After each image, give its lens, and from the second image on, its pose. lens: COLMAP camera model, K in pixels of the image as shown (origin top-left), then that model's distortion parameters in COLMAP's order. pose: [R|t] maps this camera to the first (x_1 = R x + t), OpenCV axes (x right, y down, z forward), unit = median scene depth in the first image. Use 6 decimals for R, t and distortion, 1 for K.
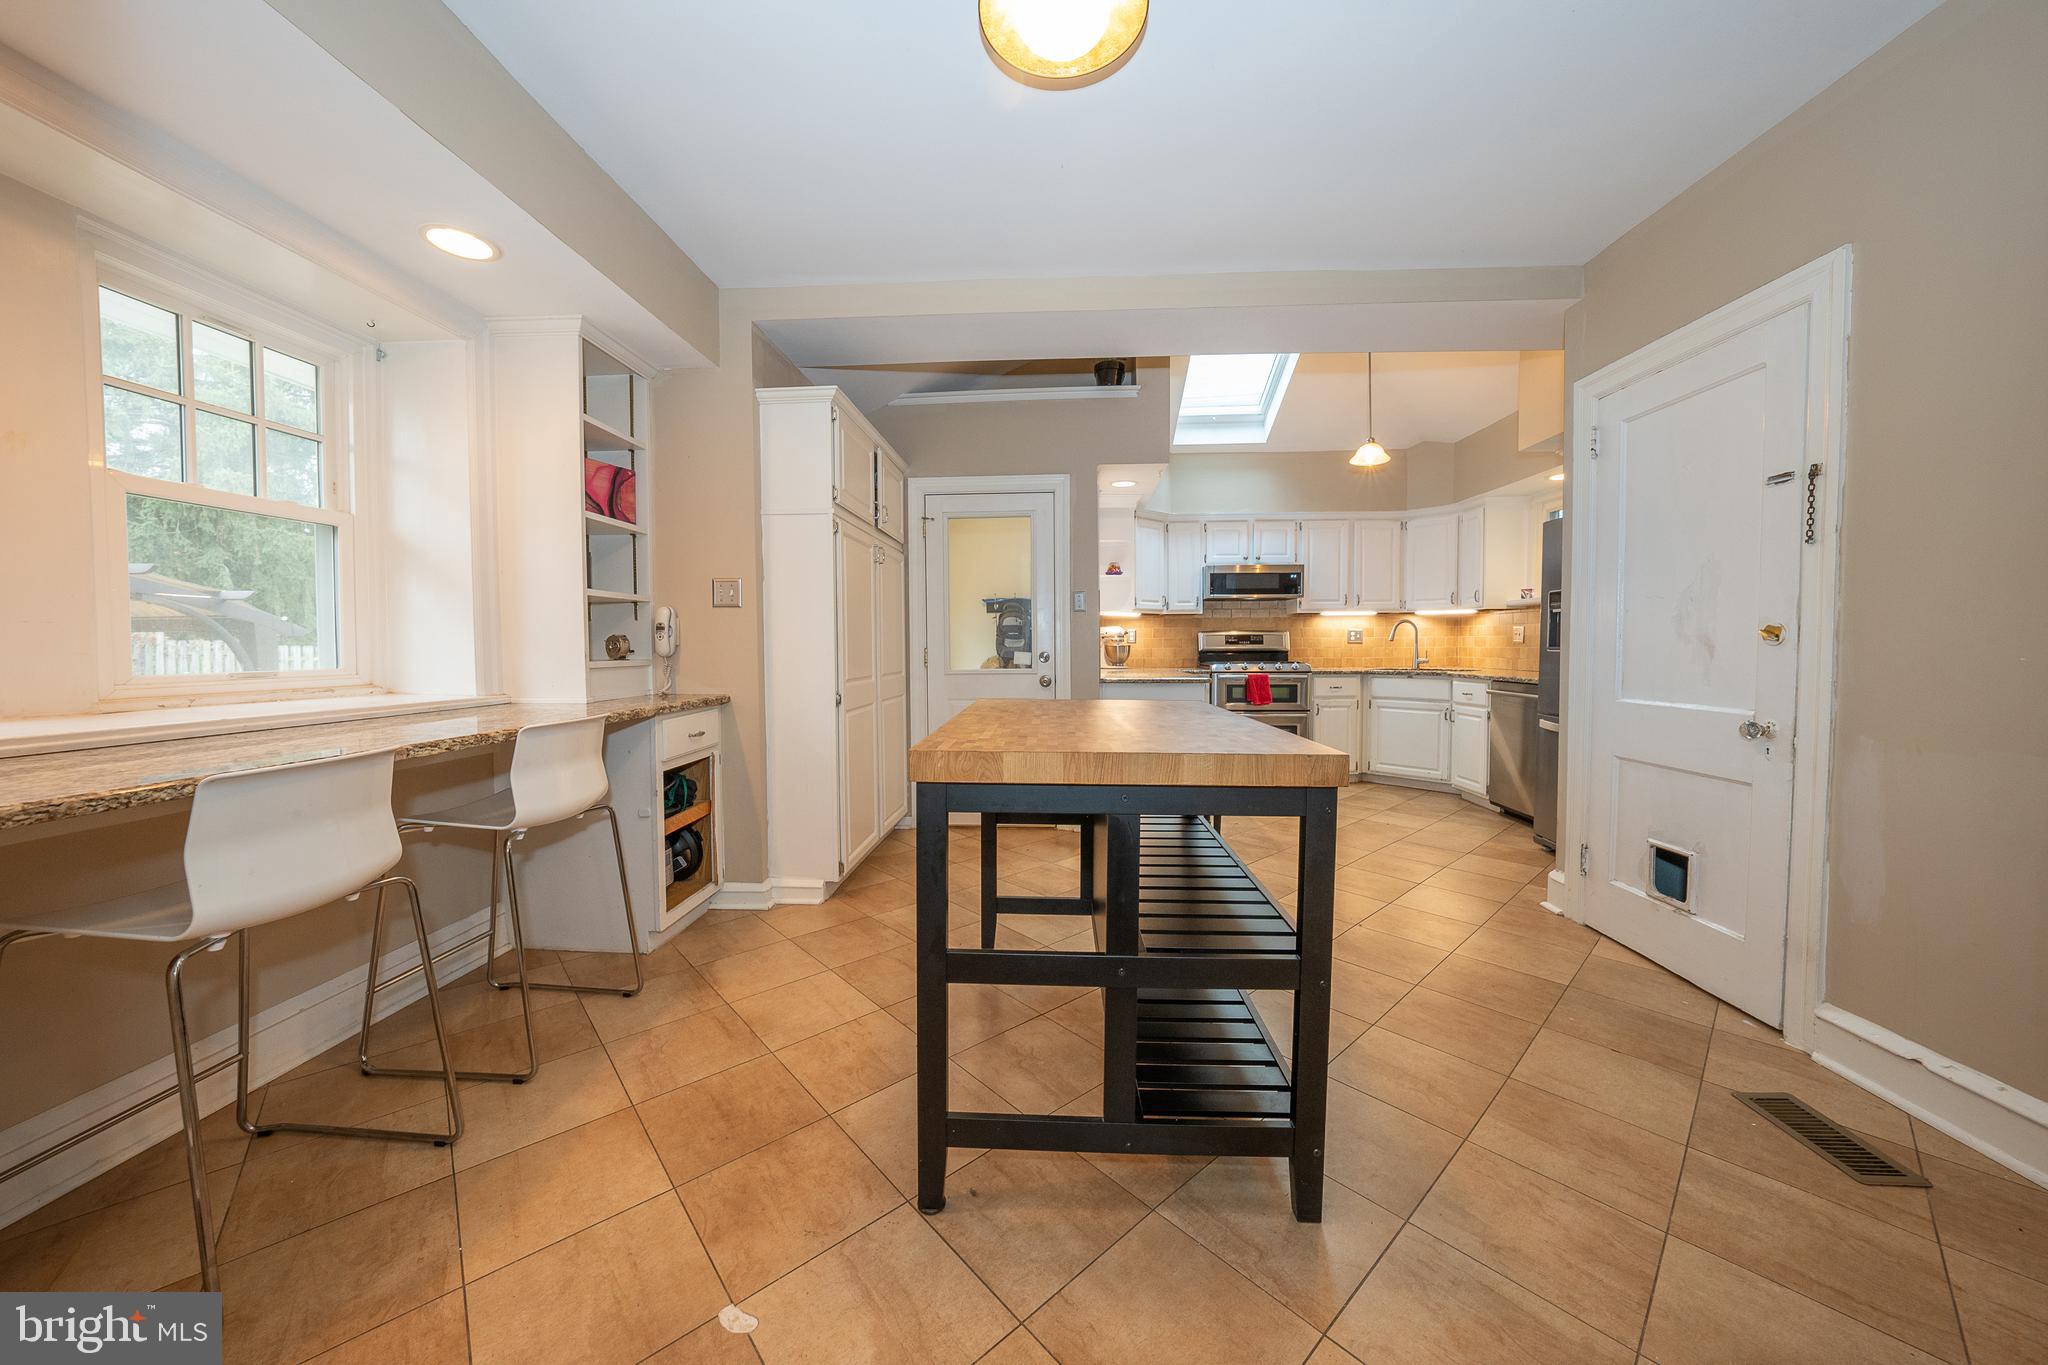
lens RADIAL K [[696.3, 0, 1027.4], [0, 696.3, 673.7], [0, 0, 1]] dist [-0.000441, -0.000004]
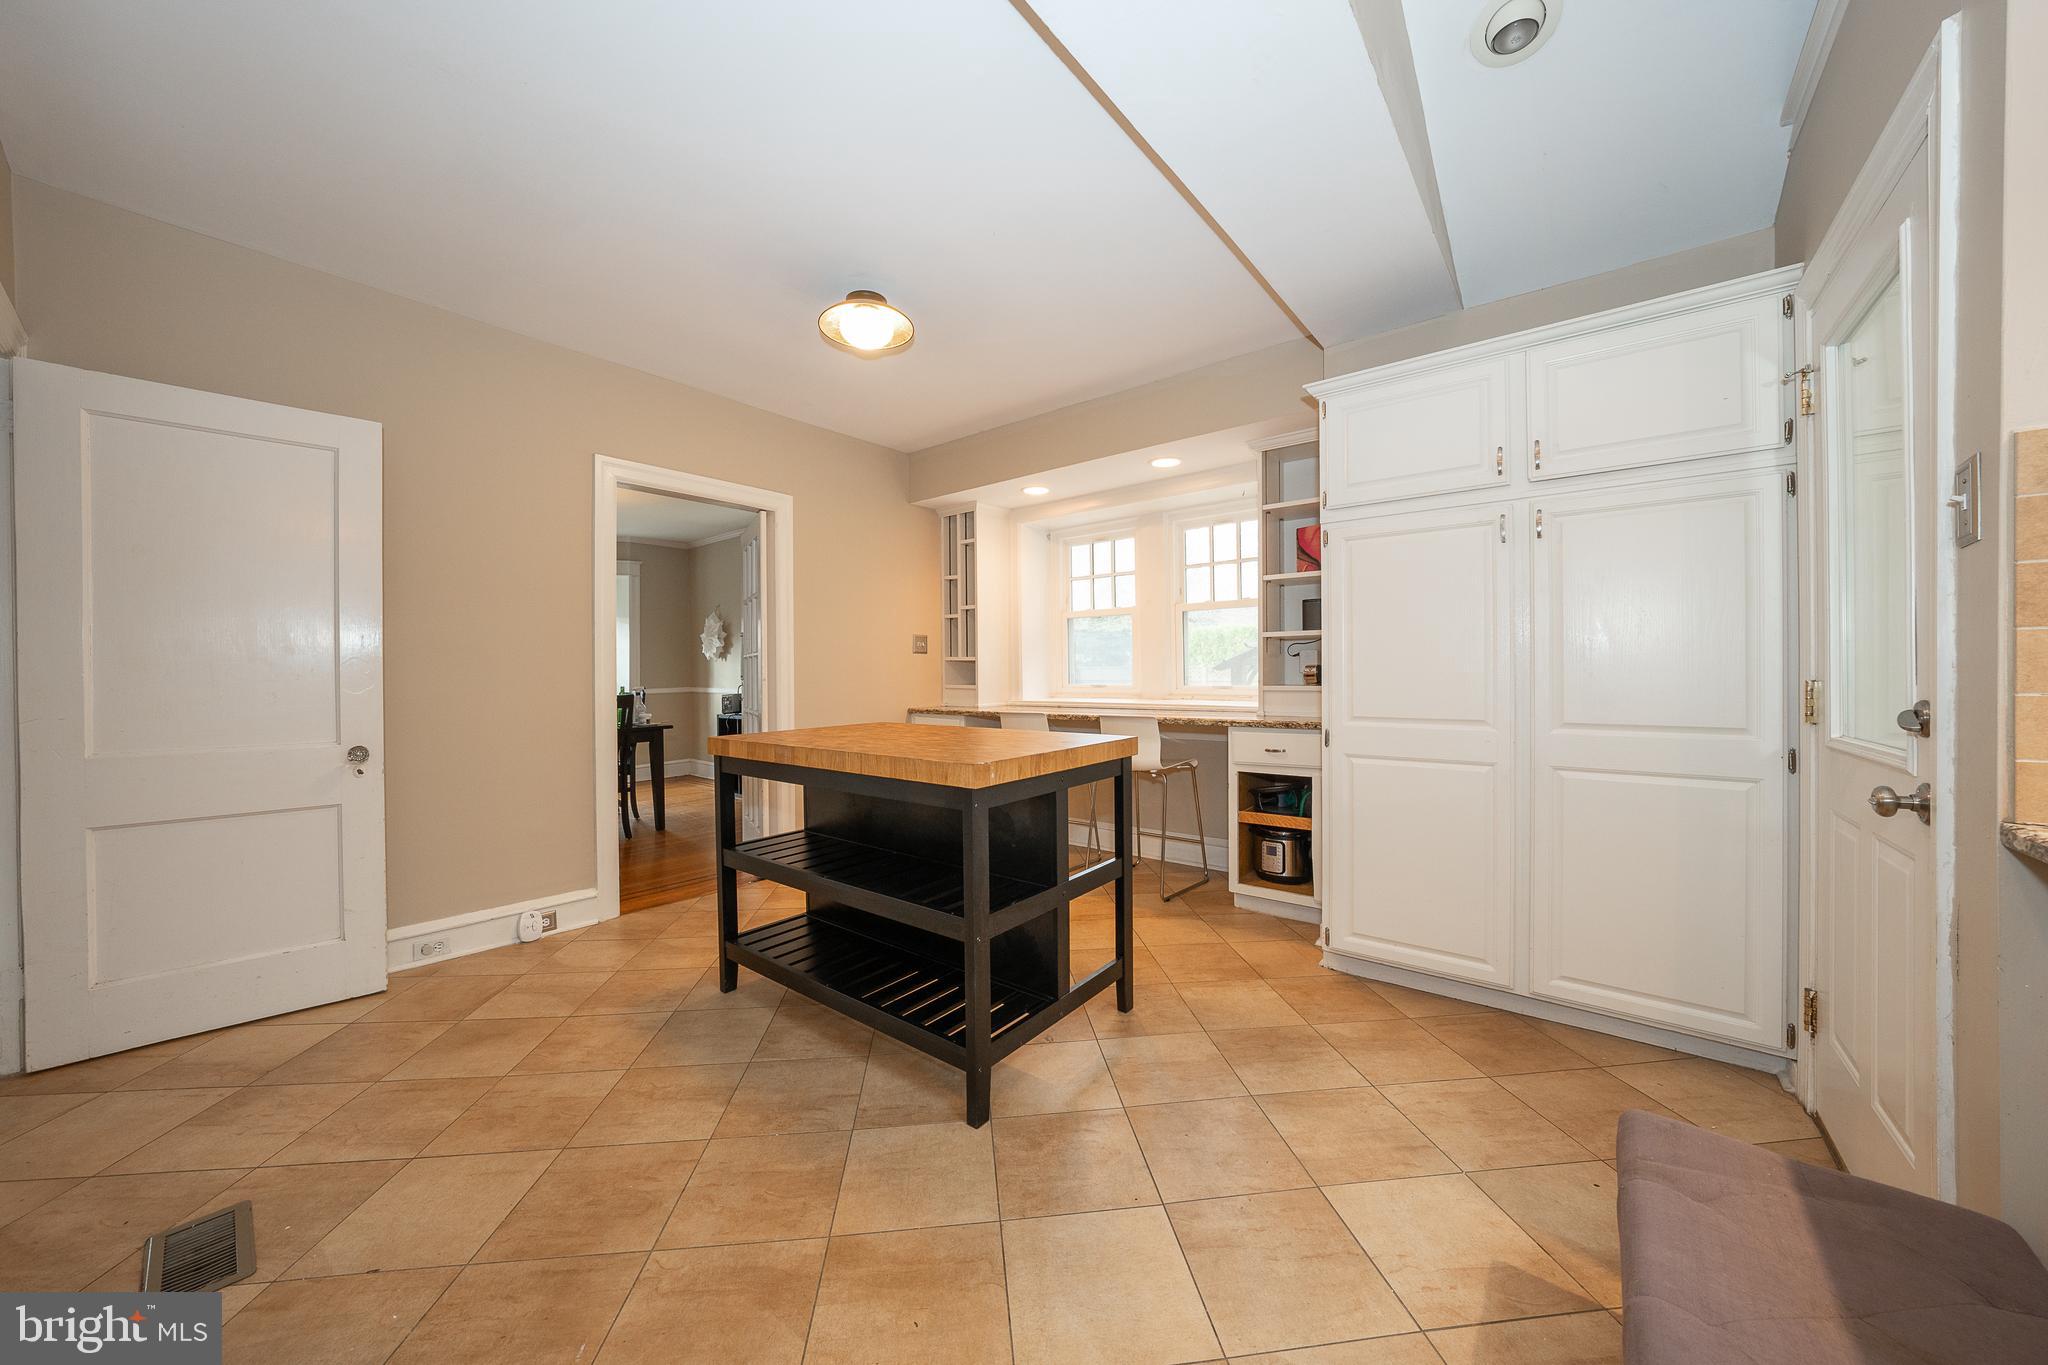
lens RADIAL K [[696.3, 0, 1027.4], [0, 696.3, 673.7], [0, 0, 1]] dist [-0.000441, -0.000004]
pose [[-0.576379, 0.009725, -0.817125, 0.337206], [-0.021472, 0.999404, 0.027040, -0.030318], [0.816901, 0.033131, -0.575826, 0.626322]]
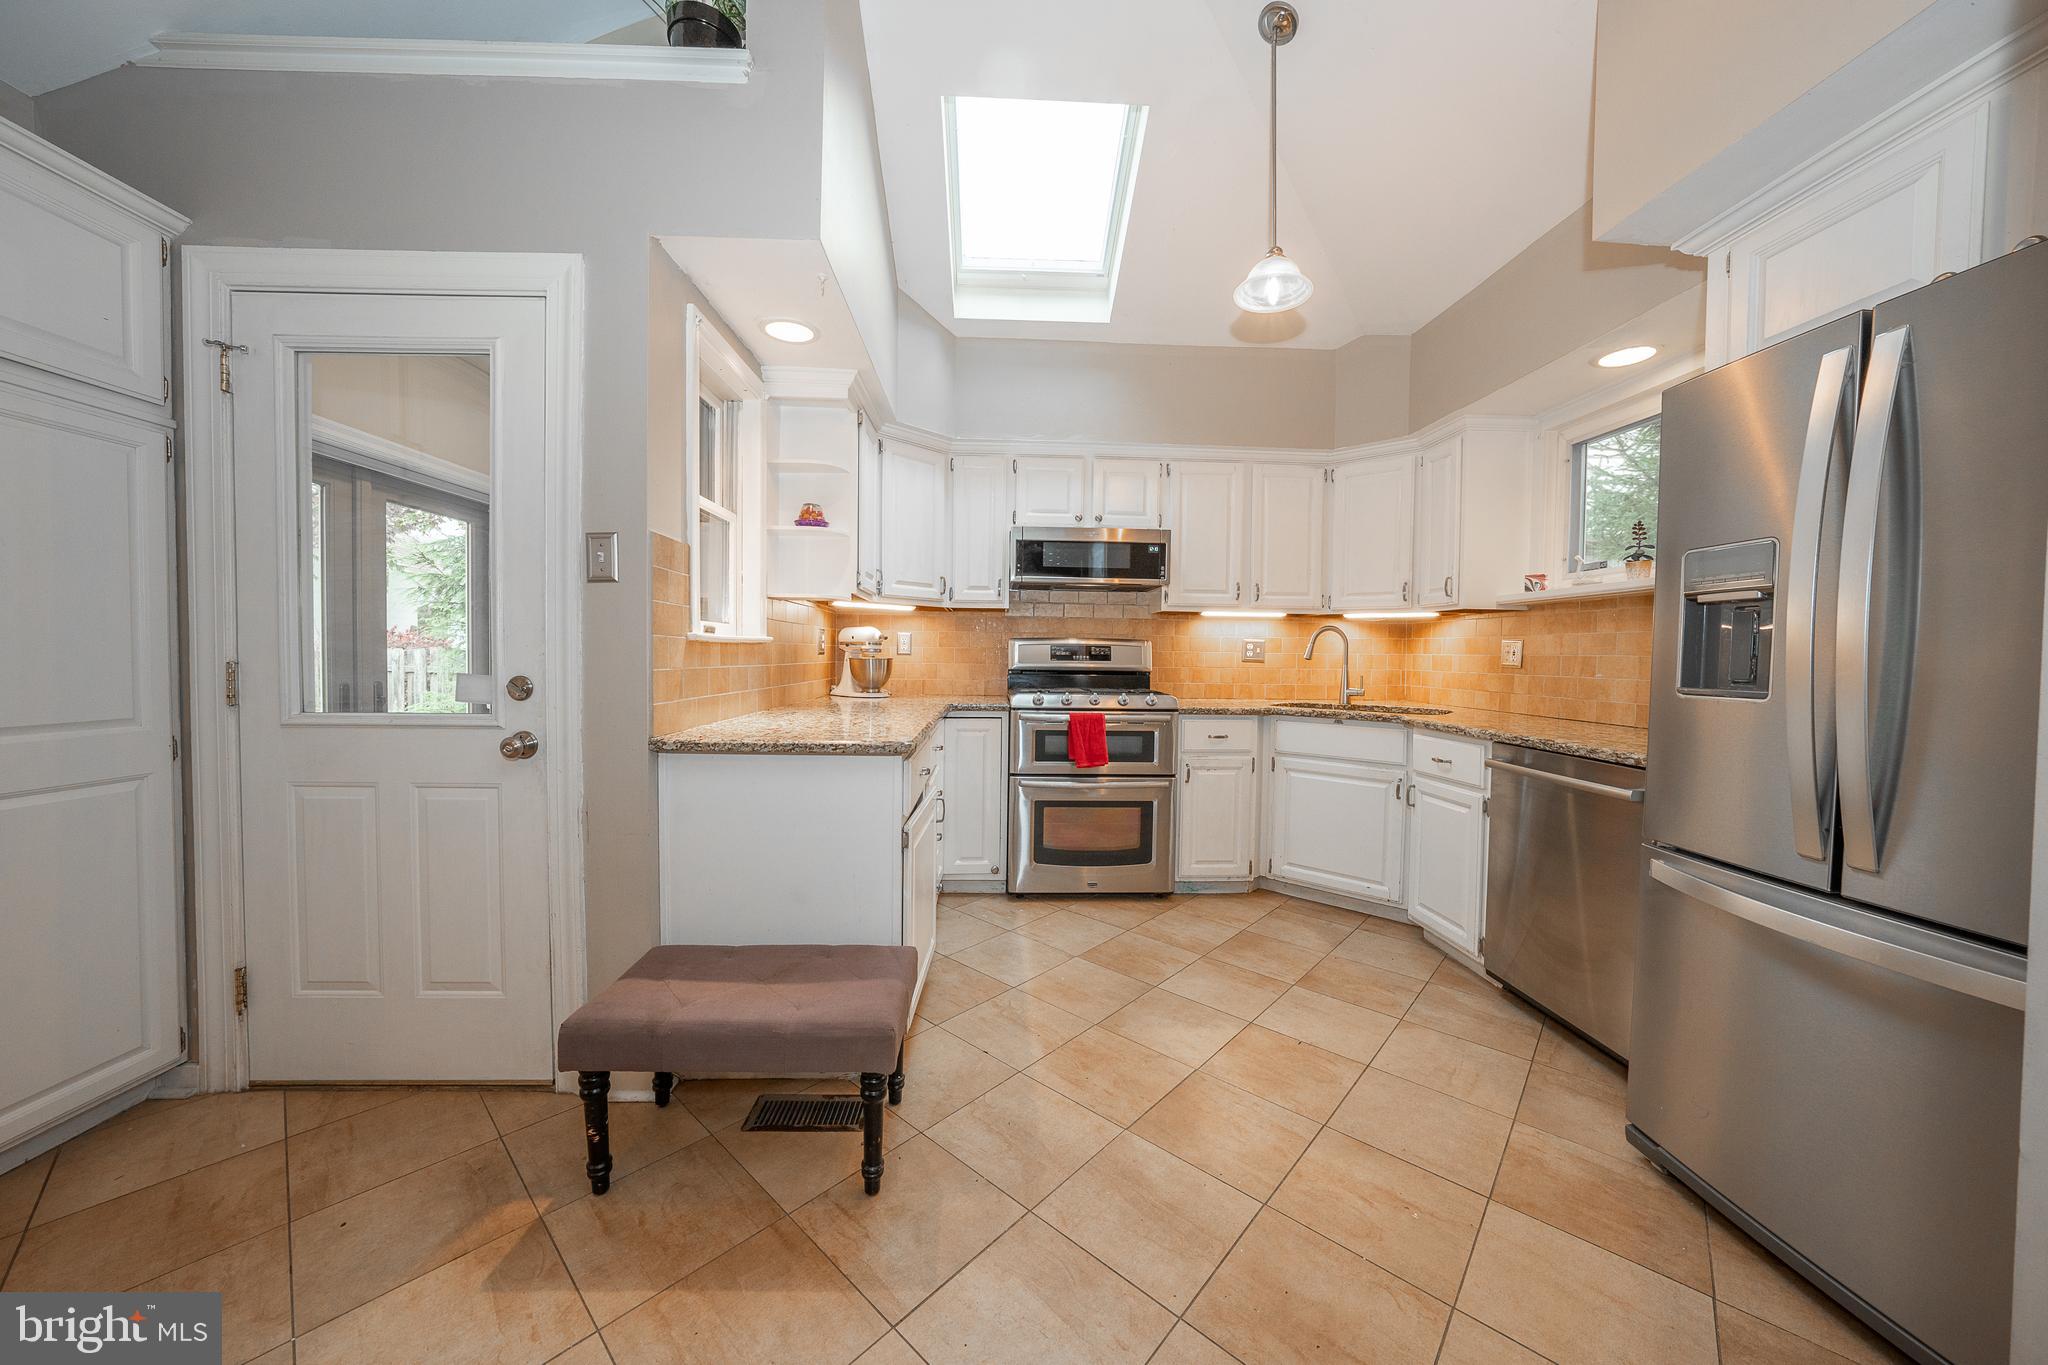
lens RADIAL K [[727.9, 0, 1000.2], [0, 727.9, 679.8], [0, 0, 1]] dist [-0.011260, -0.000024]
pose [[0.996012, 0.014937, 0.087959, 0.200532], [-0.014532, 0.999881, -0.005252, -0.022281], [-0.088027, 0.003953, 0.996110, 0.394906]]
